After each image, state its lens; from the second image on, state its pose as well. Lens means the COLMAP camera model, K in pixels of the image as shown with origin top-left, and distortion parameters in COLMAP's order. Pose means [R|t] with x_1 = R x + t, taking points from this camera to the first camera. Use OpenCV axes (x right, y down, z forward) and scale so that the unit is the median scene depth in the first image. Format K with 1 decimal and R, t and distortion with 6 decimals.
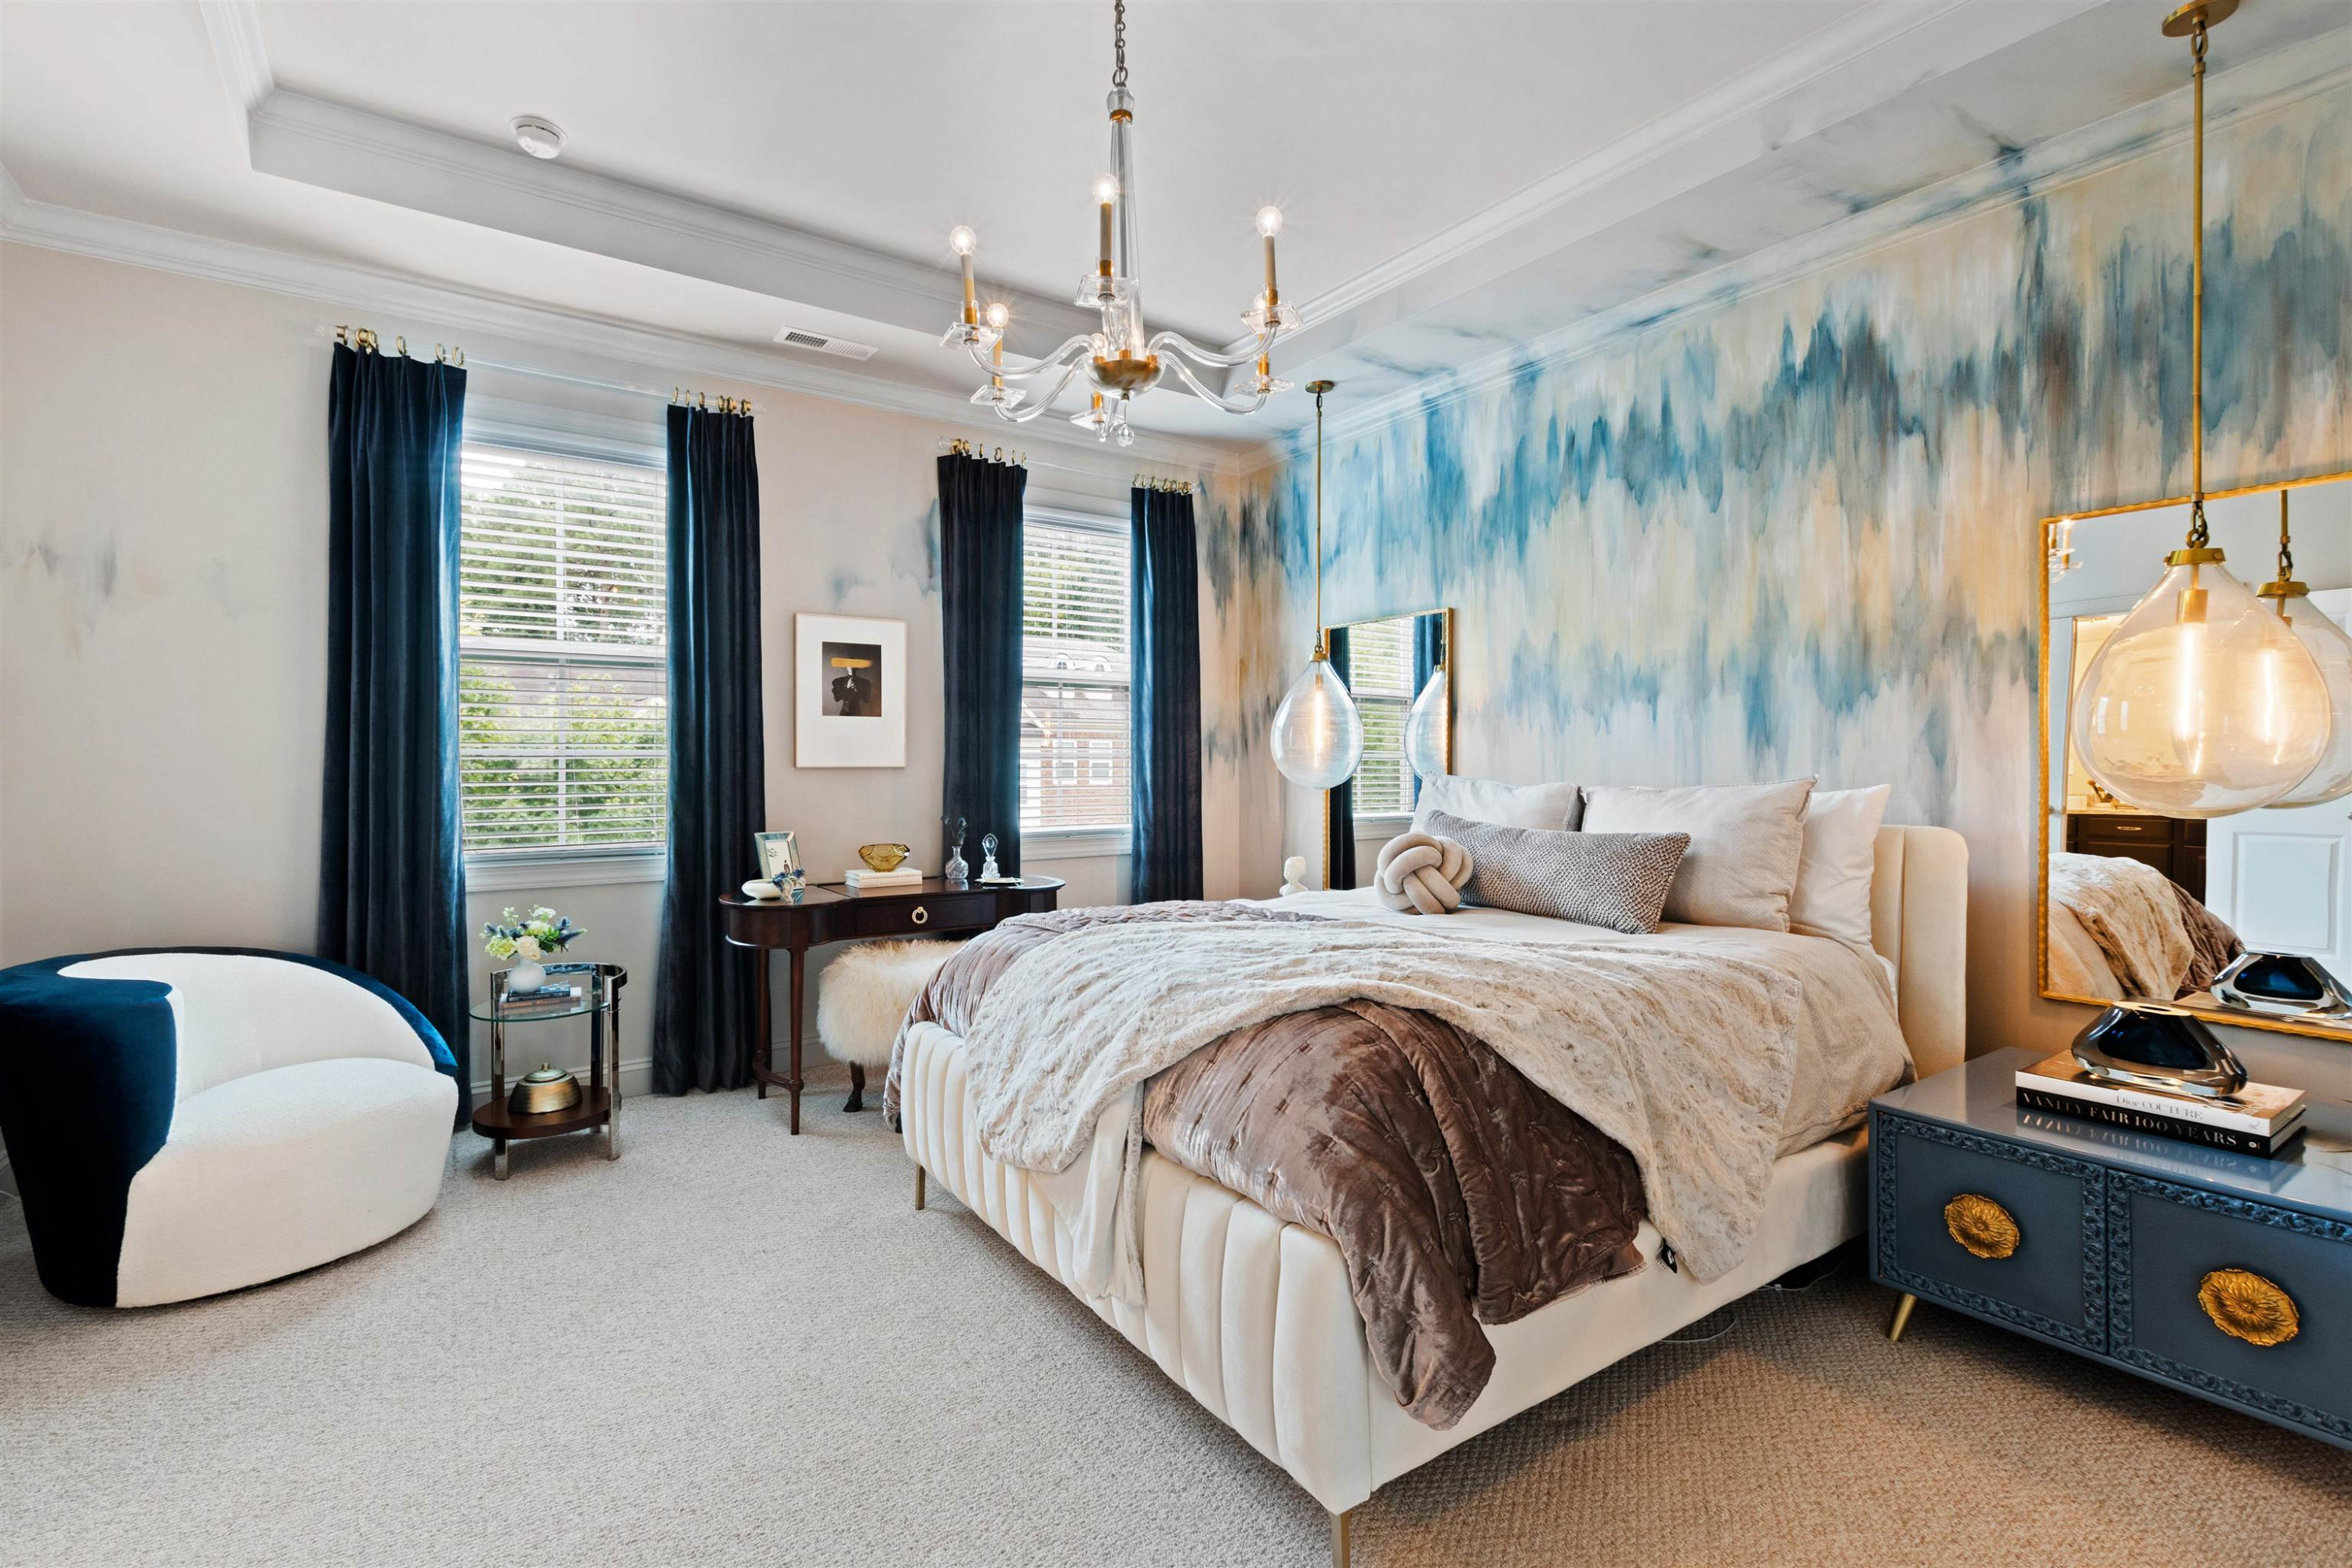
lens RADIAL K [[1047.7, 0, 1162.5], [0, 1047.7, 782.7], [0, 0, 1]] dist [0.012895, -0.002172]
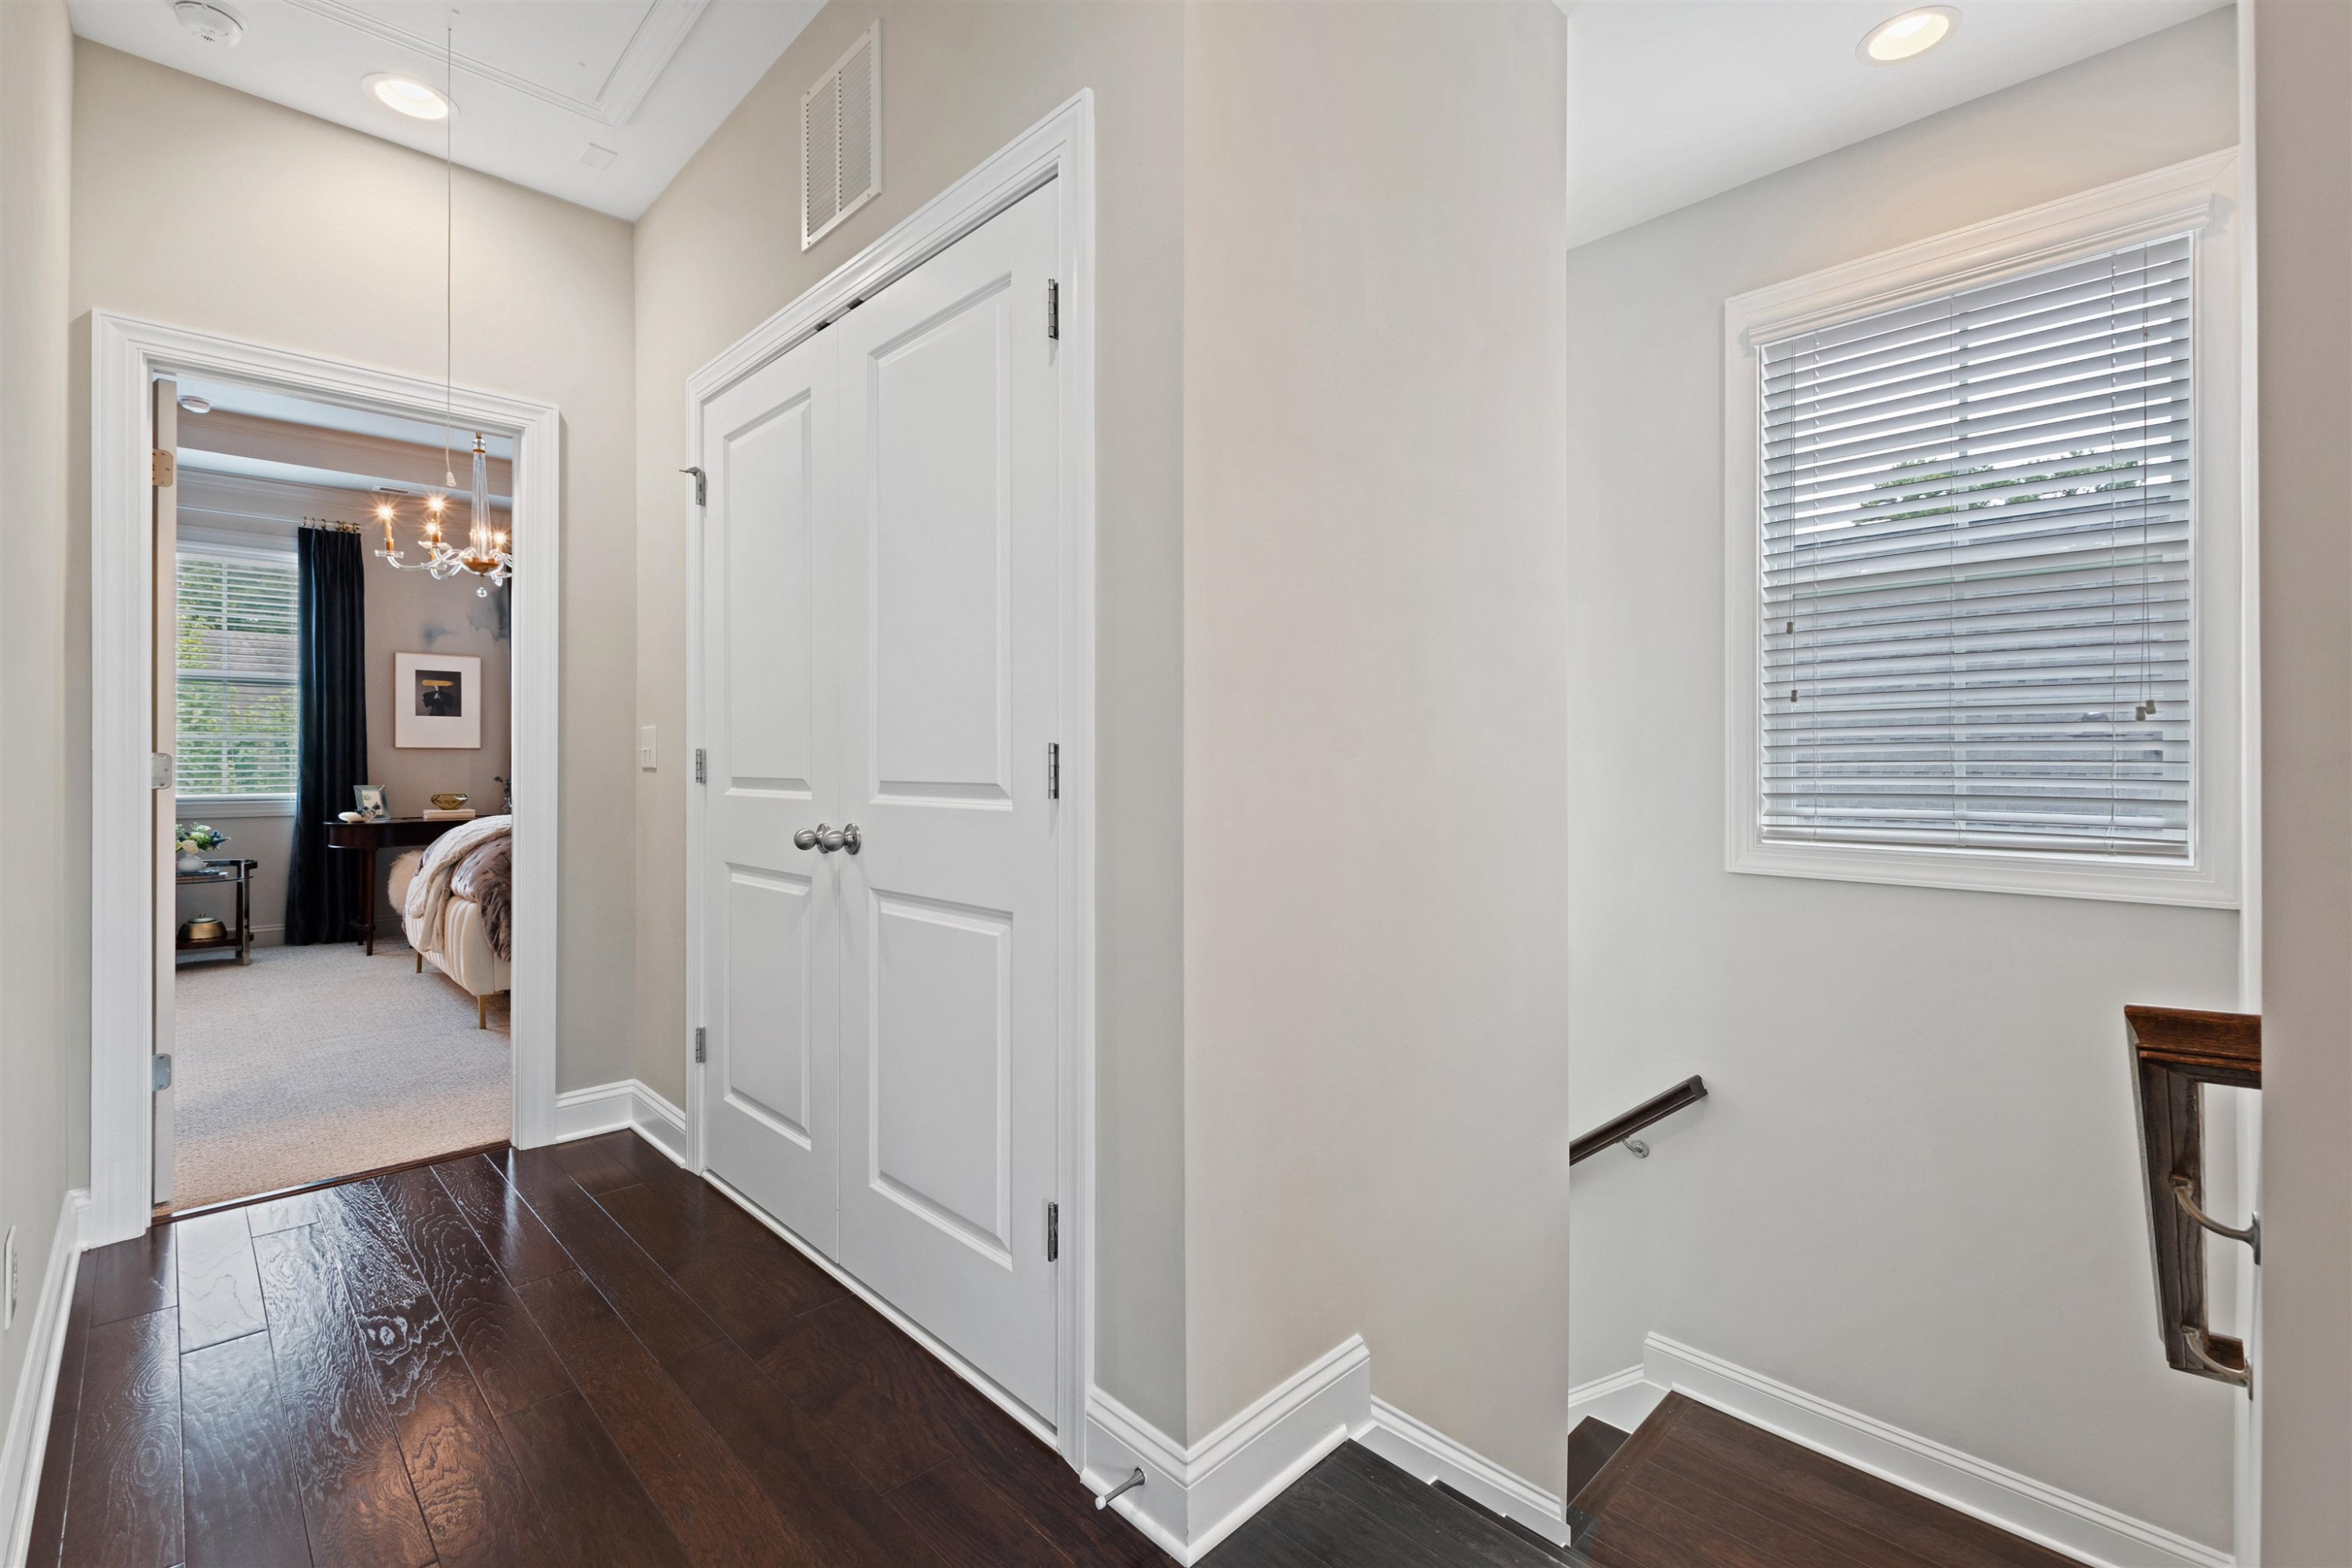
lens RADIAL K [[1002.5, 0, 1181.9], [0, 1002.5, 777.7], [0, 0, 1]] dist [-0.000890, -0.000697]
pose [[0.984059, 0.001272, 0.177839, 0.604773], [0.000487, 0.999951, -0.009850, 0.050808], [-0.177843, 0.009779, 0.984010, -0.777572]]
